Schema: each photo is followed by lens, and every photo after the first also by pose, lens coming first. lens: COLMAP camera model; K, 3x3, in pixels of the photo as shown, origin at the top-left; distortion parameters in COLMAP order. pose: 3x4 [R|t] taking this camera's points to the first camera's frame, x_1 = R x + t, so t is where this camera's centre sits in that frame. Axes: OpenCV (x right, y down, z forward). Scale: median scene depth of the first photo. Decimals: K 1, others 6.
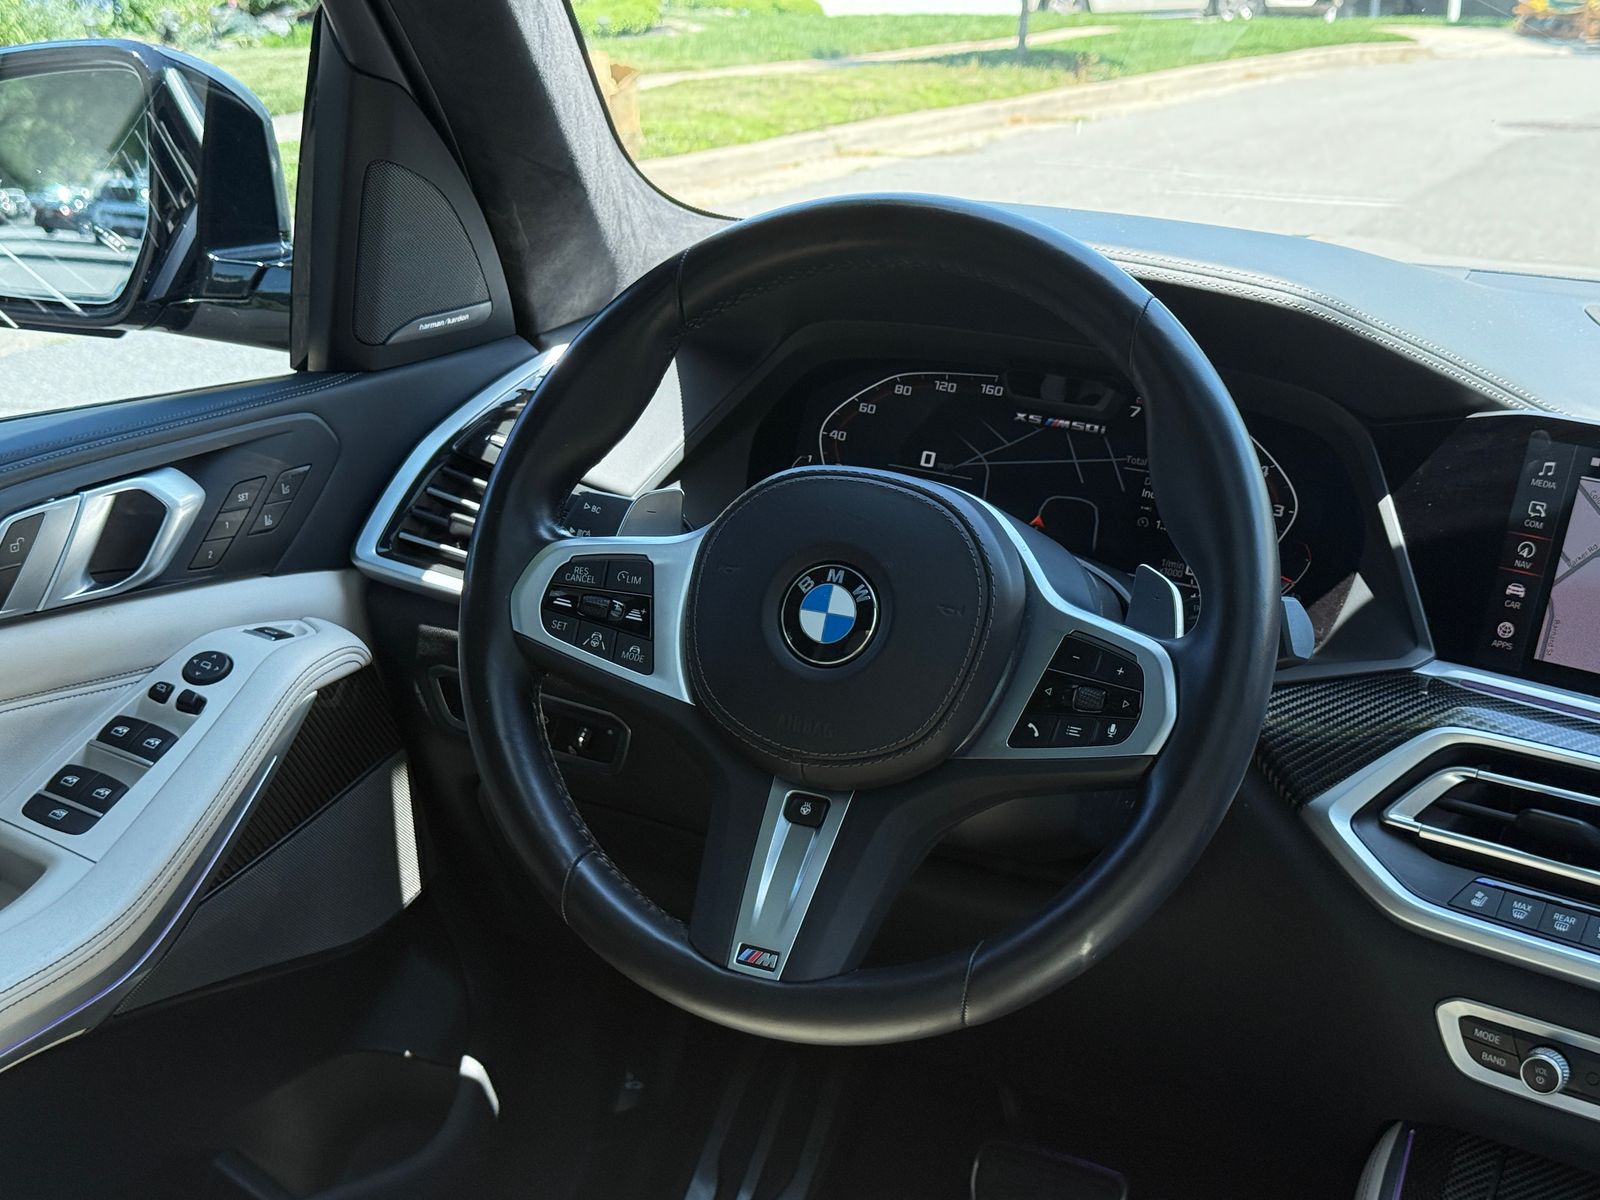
lens RADIAL K [[2334.1, 0, 751.2], [0, 2334.1, 614.6], [0, 0, 1]] dist [0.113760, 0.000000]
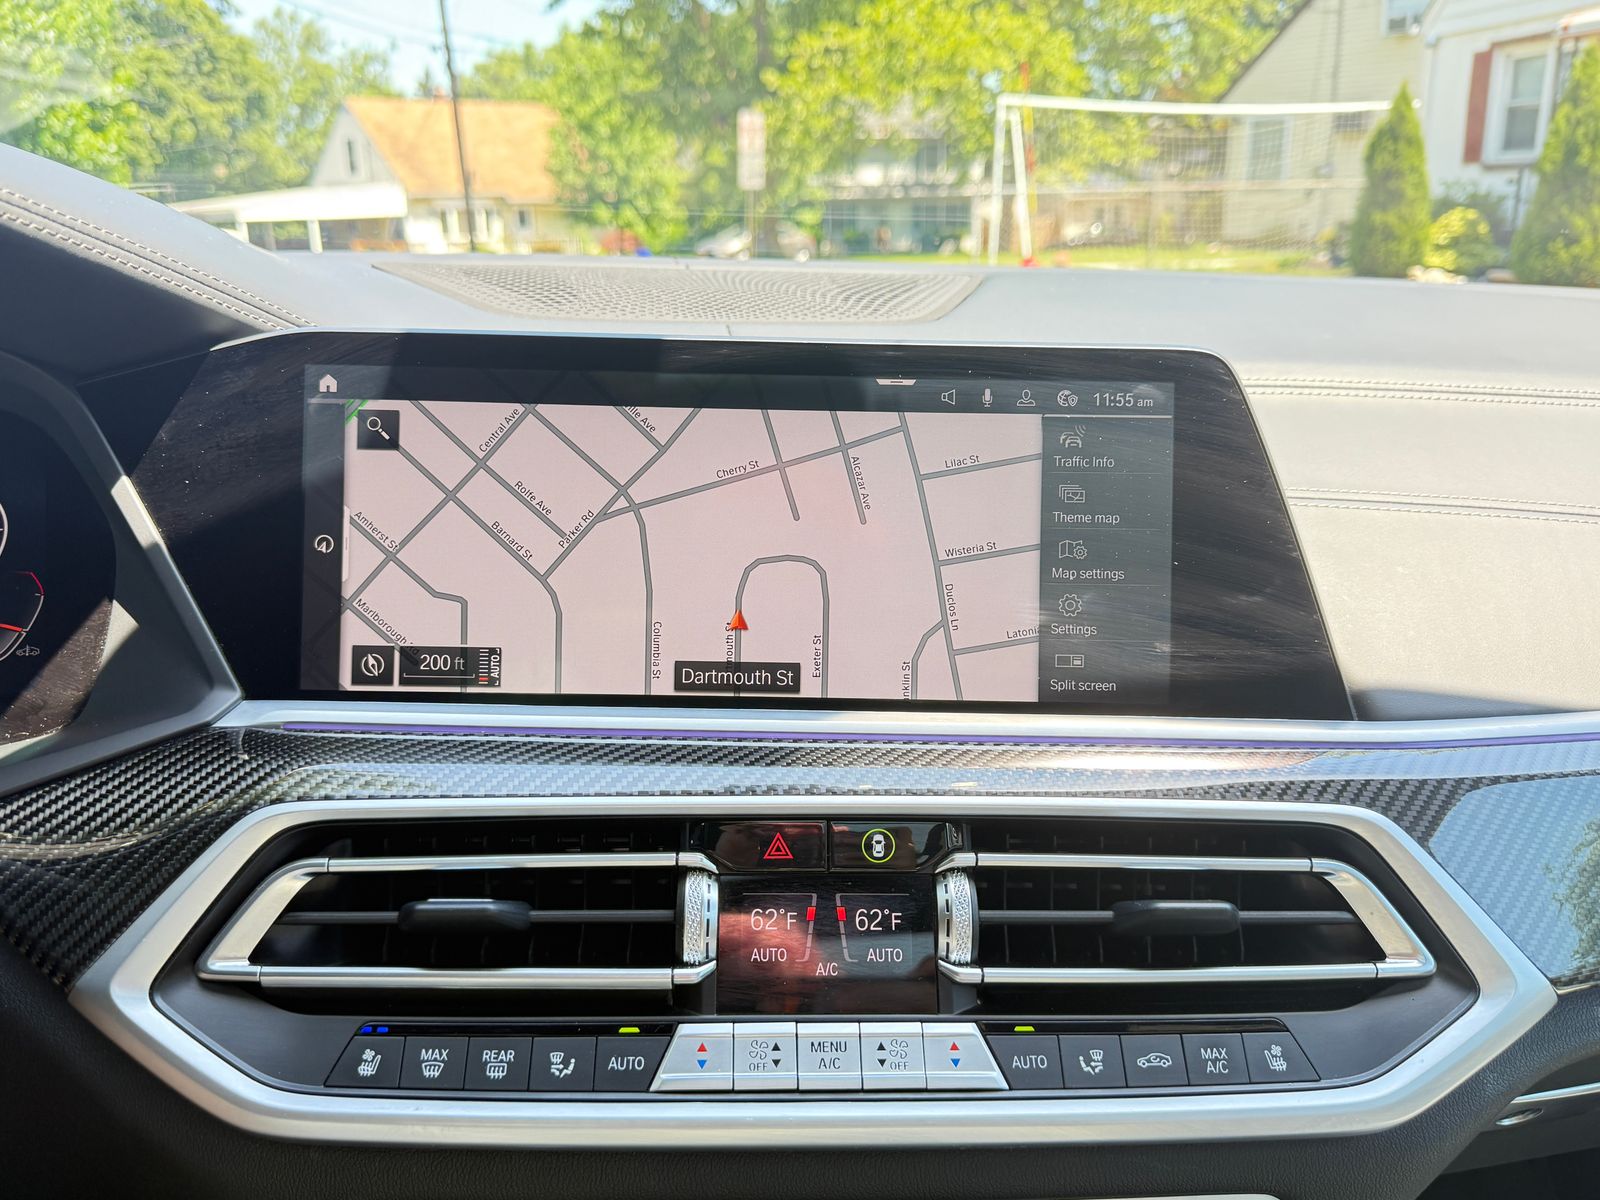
lens RADIAL K [[1290.6, 0, 805.8], [0, 1290.6, 619.4], [0, 0, 1]] dist [-0.017231, -0.007193]
pose [[0.808516, -0.208421, 0.550330, 0.217368], [0.202269, 0.976628, 0.072706, 0.001899], [-0.552621, 0.052531, 0.831776, 0.585823]]
